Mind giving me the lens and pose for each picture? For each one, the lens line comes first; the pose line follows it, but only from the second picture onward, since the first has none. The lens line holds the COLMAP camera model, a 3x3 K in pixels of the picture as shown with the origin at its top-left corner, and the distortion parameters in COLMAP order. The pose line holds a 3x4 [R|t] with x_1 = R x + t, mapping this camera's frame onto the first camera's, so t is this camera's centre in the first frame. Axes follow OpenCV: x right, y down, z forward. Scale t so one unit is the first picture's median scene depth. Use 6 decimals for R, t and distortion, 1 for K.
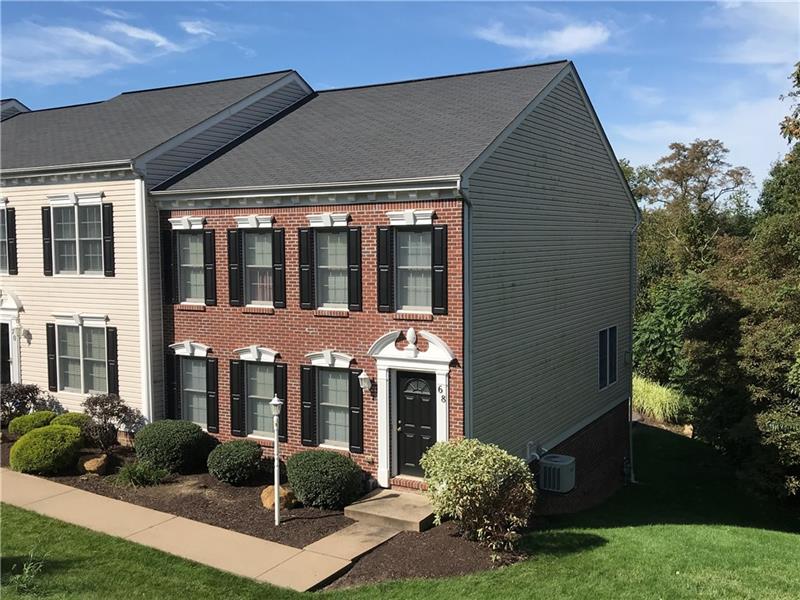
lens RADIAL K [[716.5, 0, 398.3], [0, 716.5, 297.0], [0, 0, 1]] dist [0.016412, -0.017552]
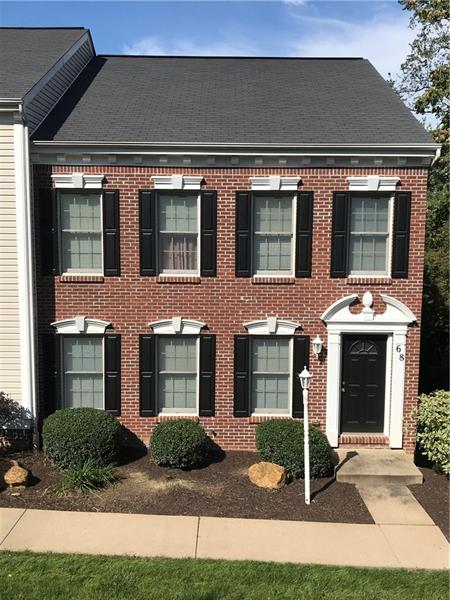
lens RADIAL K [[622.2, 0, 226.4], [0, 622.2, 294.9], [0, 0, 1]] dist [0.141522, -0.418776]
pose [[0.893151, -0.046541, 0.447343, -0.524479], [0.018342, 0.997573, 0.067166, -0.015313], [-0.449383, -0.051784, 0.891837, 0.264604]]
